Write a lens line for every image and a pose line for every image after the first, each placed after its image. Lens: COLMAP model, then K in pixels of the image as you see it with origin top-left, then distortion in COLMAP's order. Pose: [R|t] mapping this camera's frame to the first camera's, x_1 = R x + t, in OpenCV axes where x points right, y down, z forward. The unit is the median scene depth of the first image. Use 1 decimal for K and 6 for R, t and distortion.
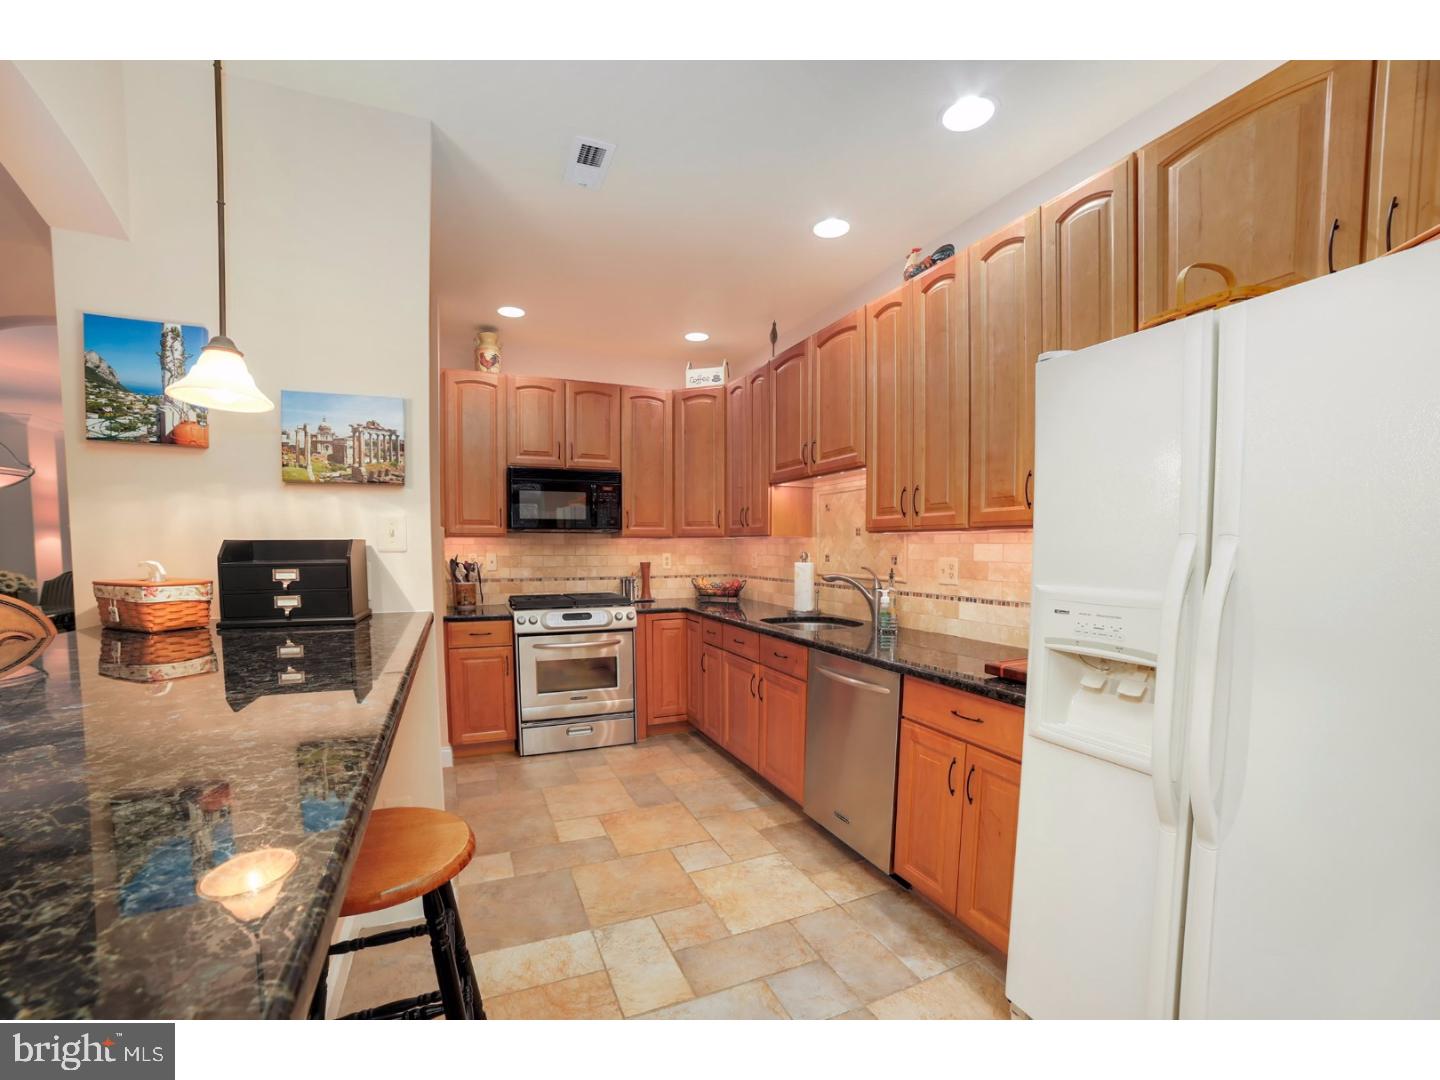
lens RADIAL K [[595.3, 0, 693.9], [0, 595.3, 578.3], [0, 0, 1]] dist [-0.035642, 0.005583]
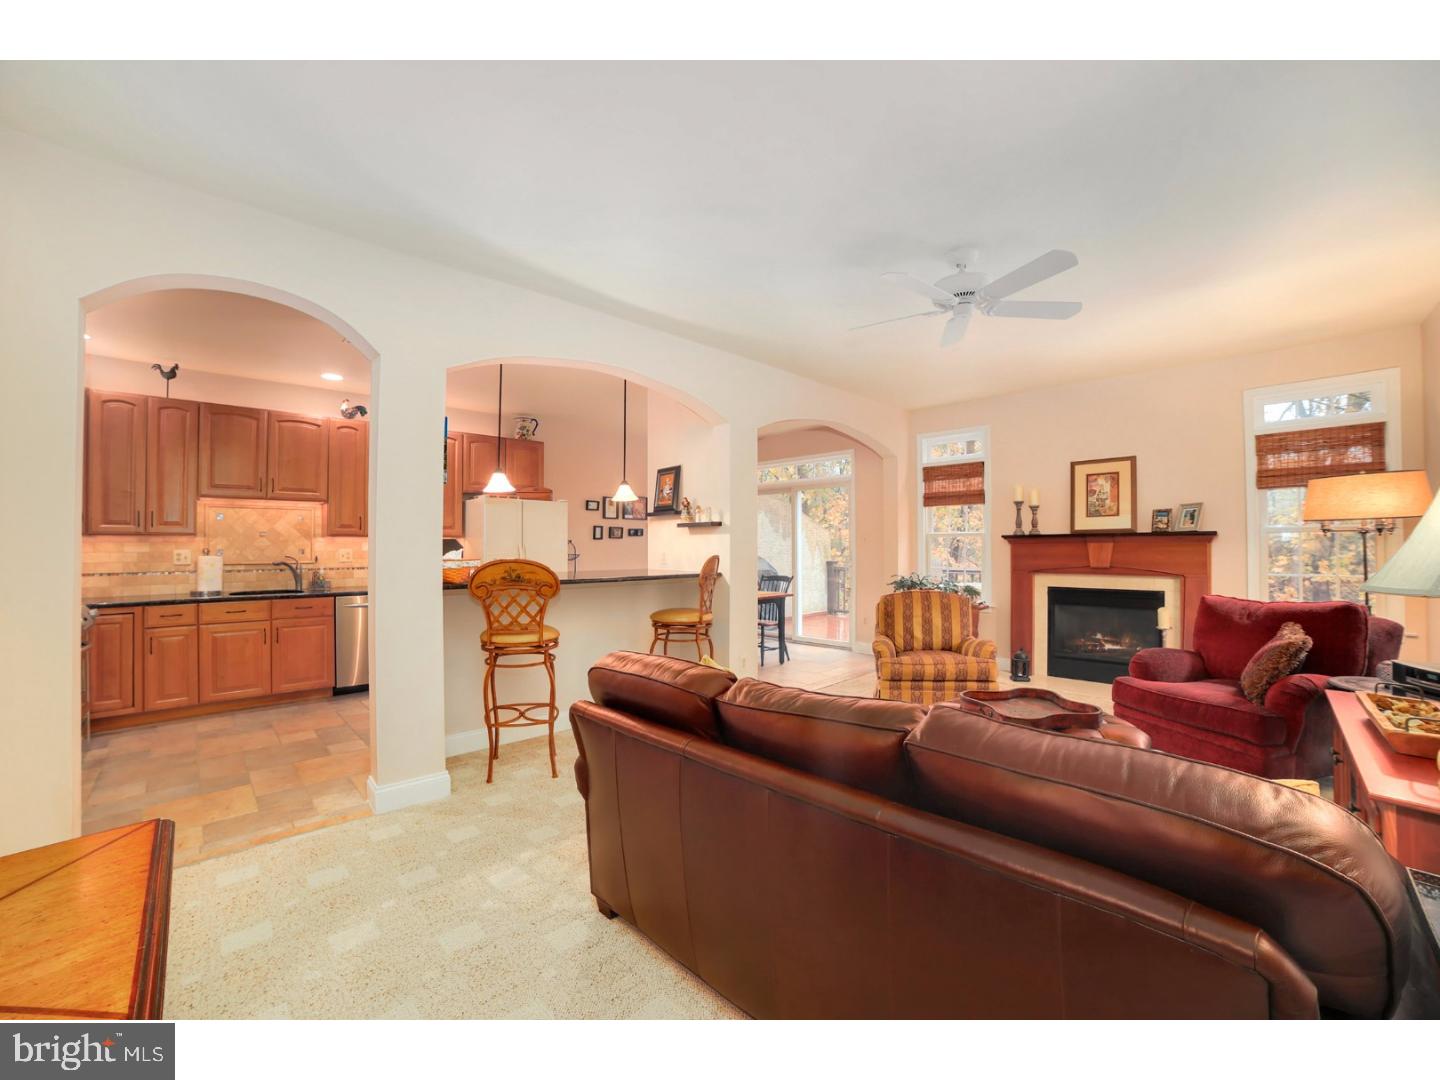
lens RADIAL K [[577.7, 0, 733.9], [0, 577.7, 527.0], [0, 0, 1]] dist [-0.046782, 0.001225]
pose [[-0.409769, 0.026286, 0.911811, -1.436010], [0.052484, 0.998608, -0.005202, -0.023039], [-0.910678, 0.045724, -0.410578, 0.424237]]
